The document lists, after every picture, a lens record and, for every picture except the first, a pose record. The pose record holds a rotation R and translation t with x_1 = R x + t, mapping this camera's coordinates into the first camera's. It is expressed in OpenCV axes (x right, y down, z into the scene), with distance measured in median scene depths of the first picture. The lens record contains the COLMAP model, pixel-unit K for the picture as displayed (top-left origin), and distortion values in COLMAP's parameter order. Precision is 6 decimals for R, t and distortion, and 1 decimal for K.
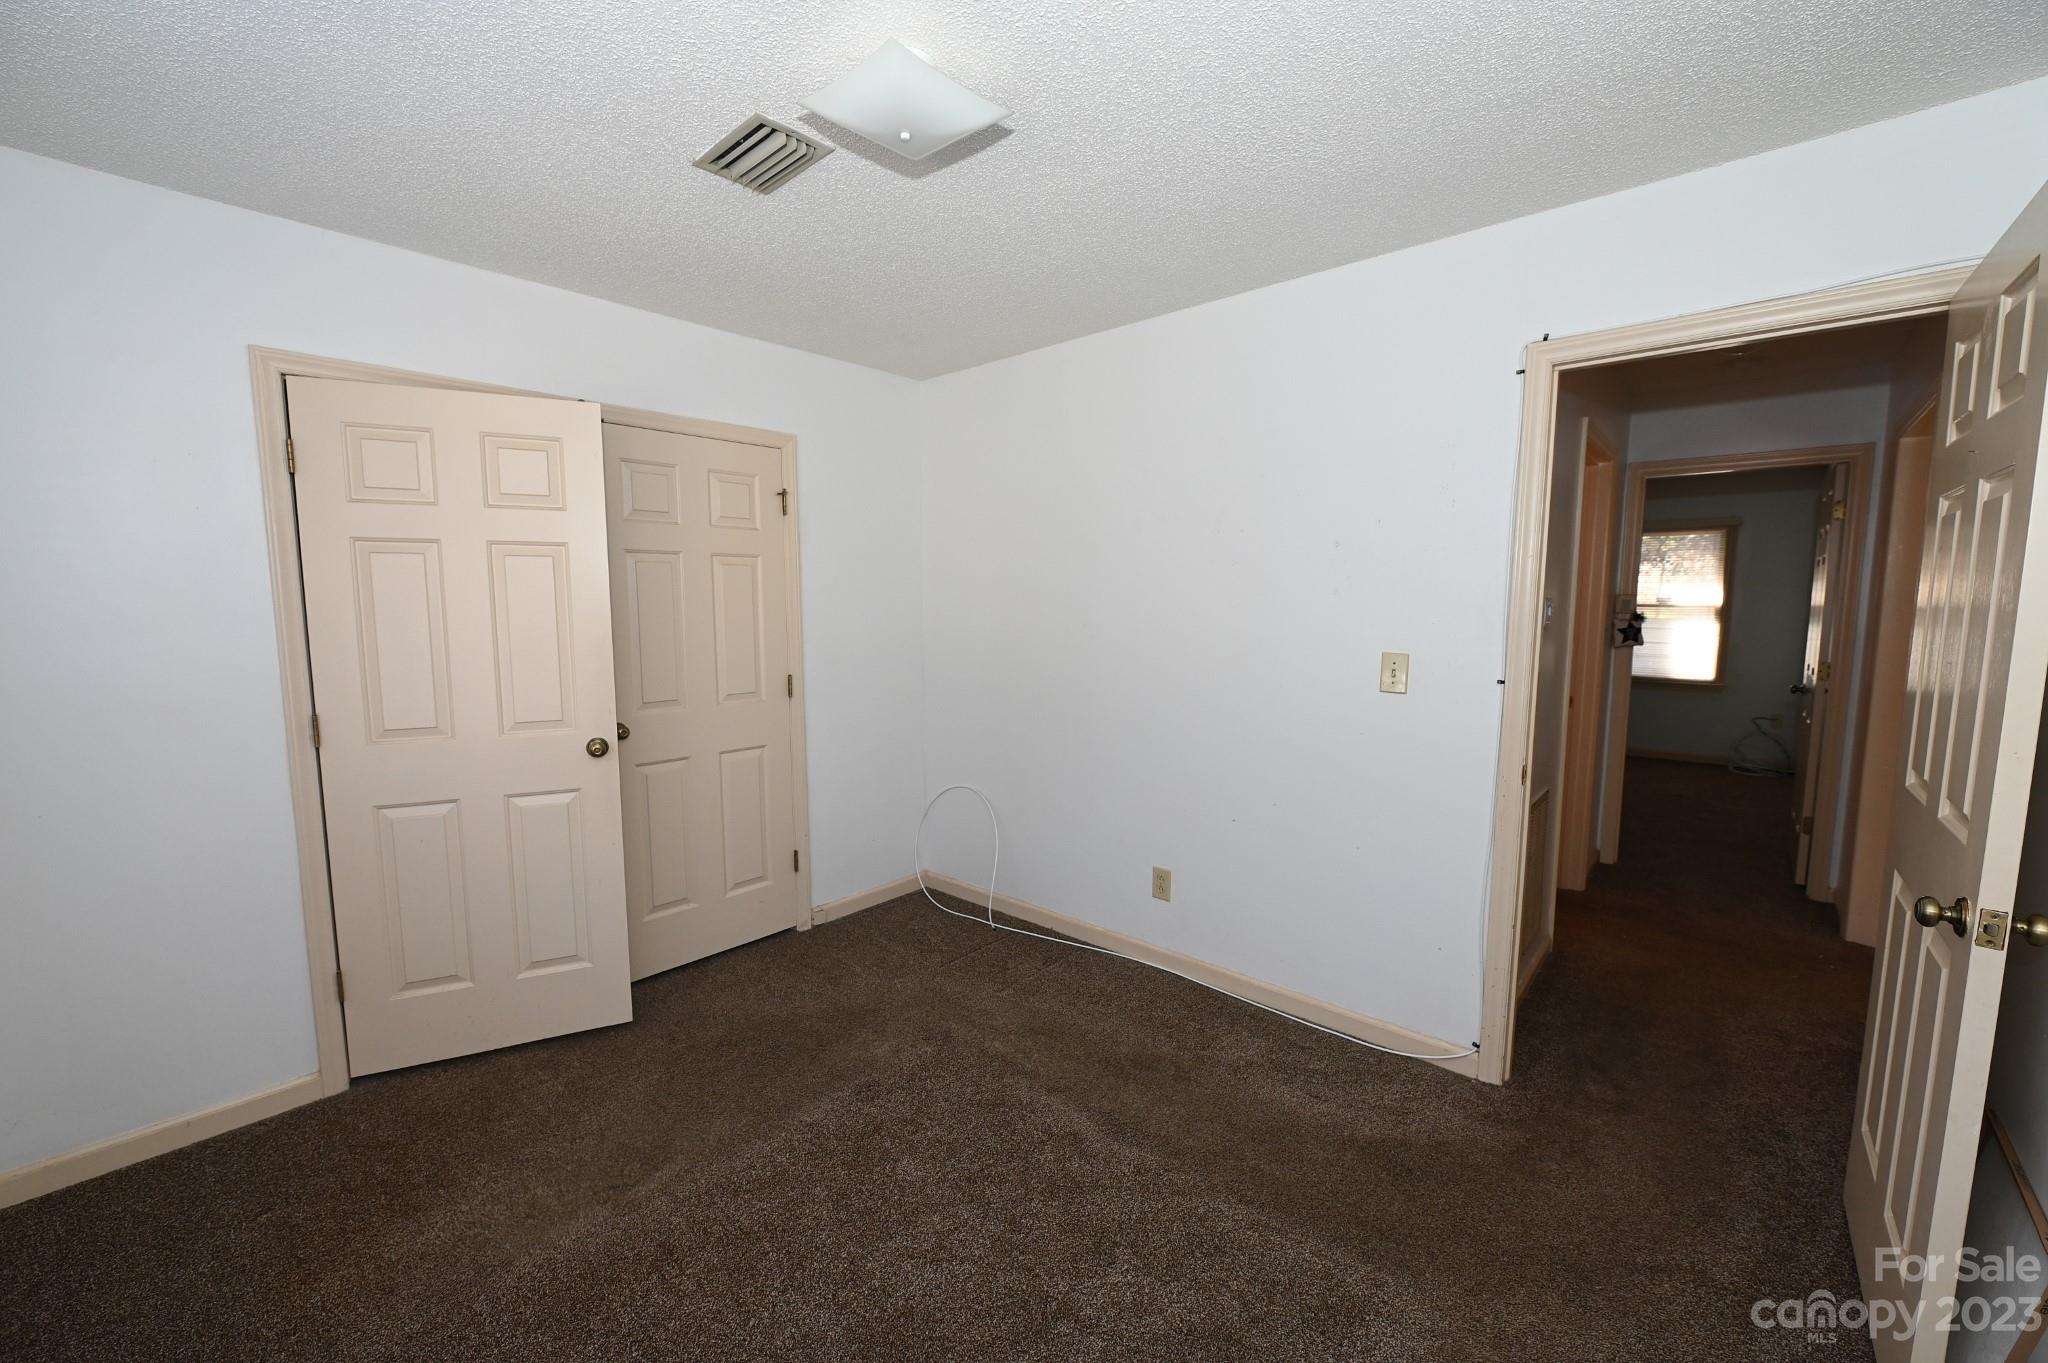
lens RADIAL K [[807.3, 0, 1019.5], [0, 807.3, 688.5], [0, 0, 1]] dist [-0.008040, -0.000550]
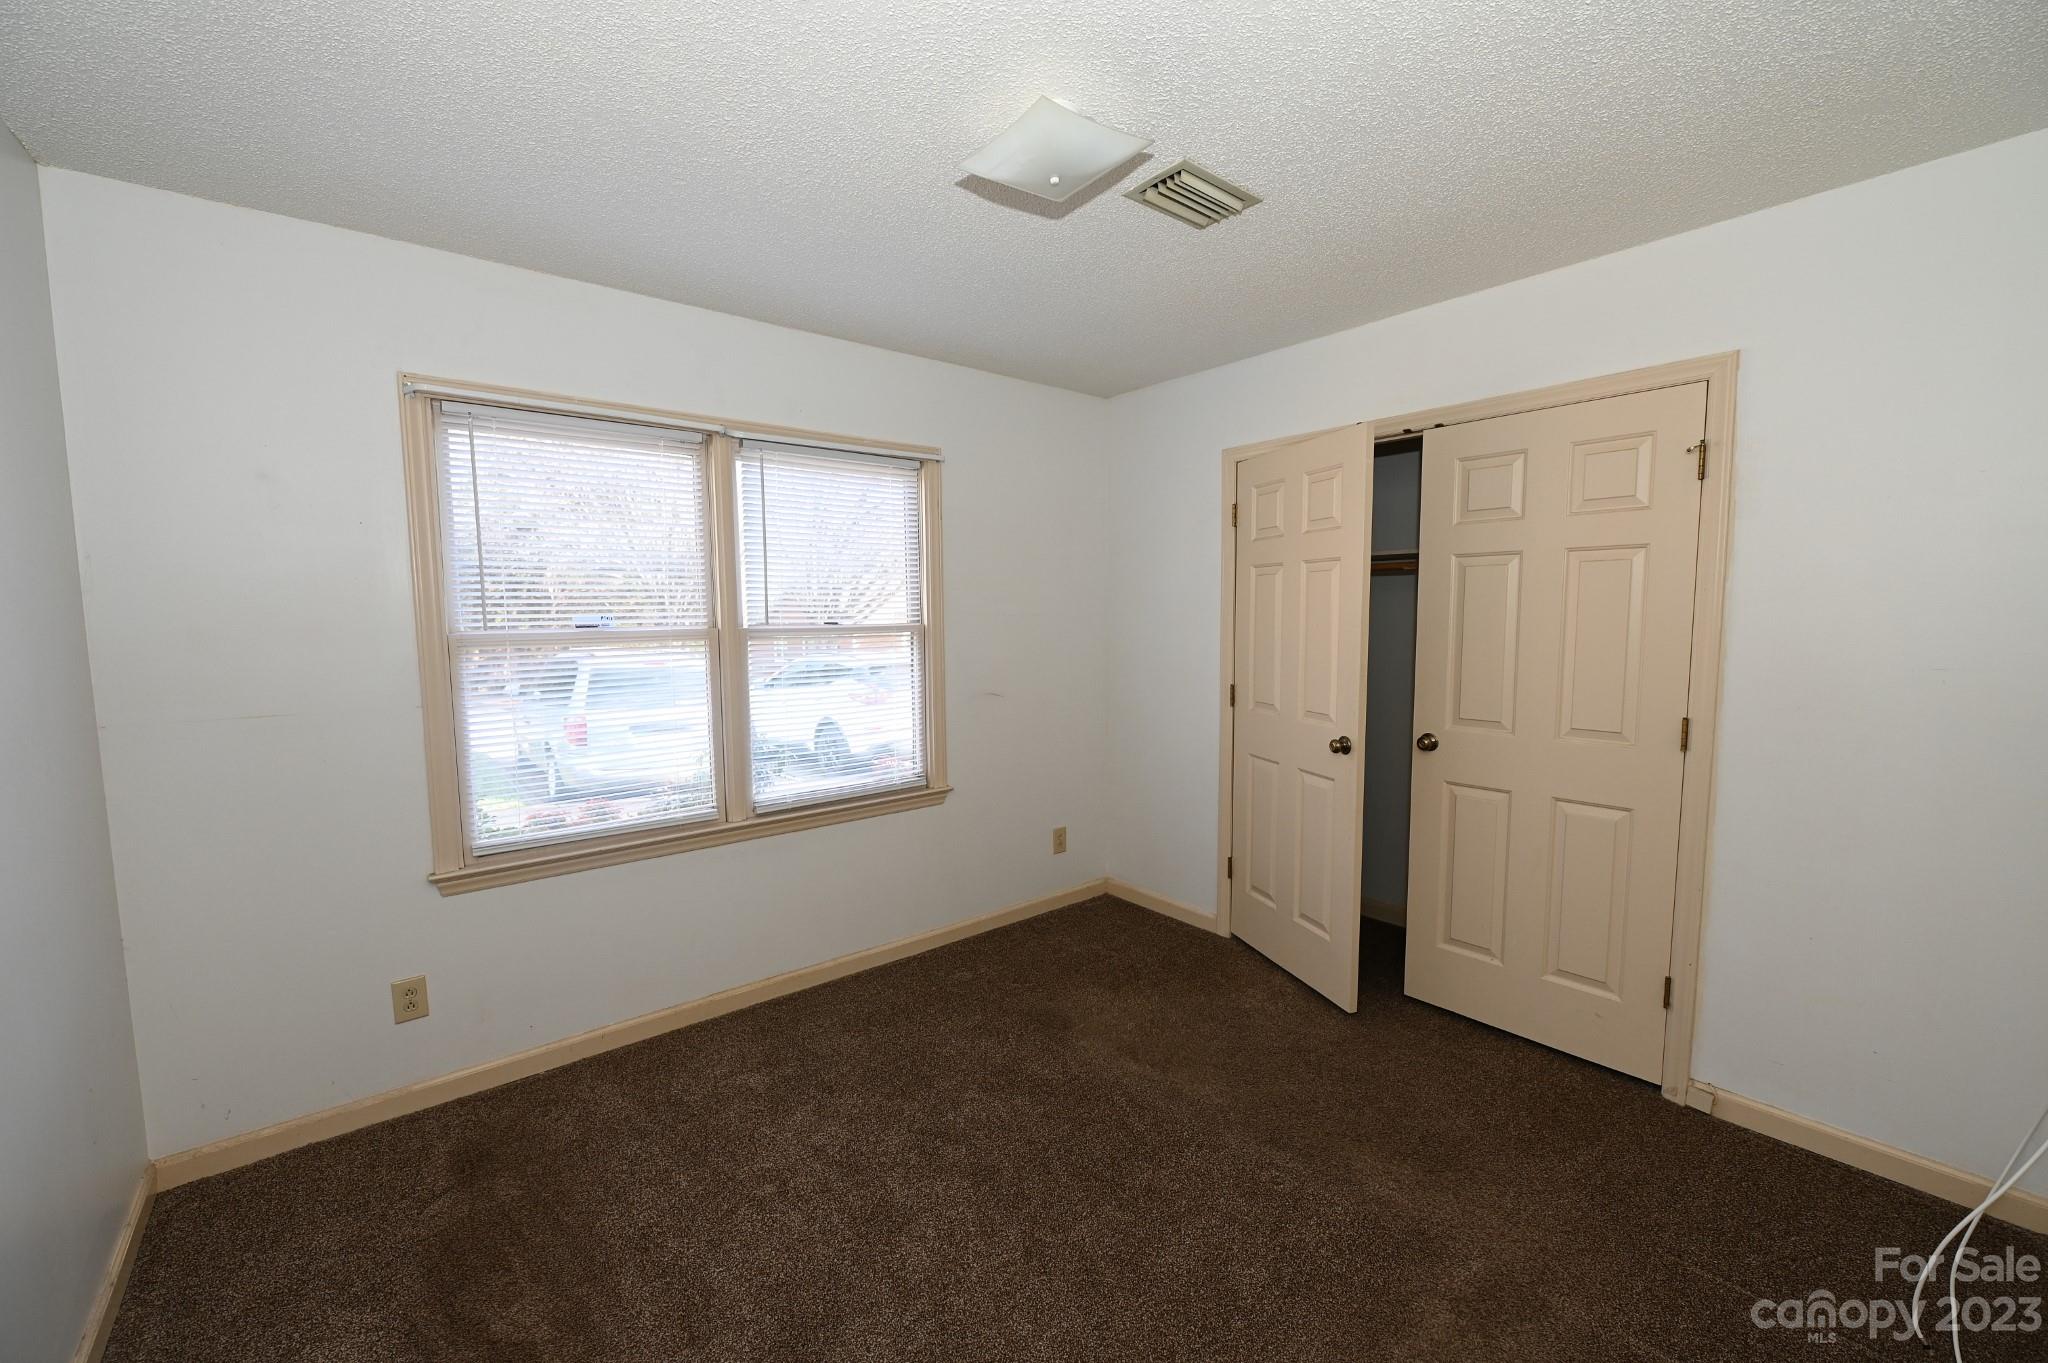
lens RADIAL K [[829.3, 0, 1021.2], [0, 829.3, 692.0], [0, 0, 1]] dist [0.000978, -0.000010]
pose [[-0.159653, 0.100004, -0.982095, 0.594229], [-0.101792, 0.987885, 0.117142, -0.078562], [0.981911, 0.118671, -0.147539, 0.689841]]
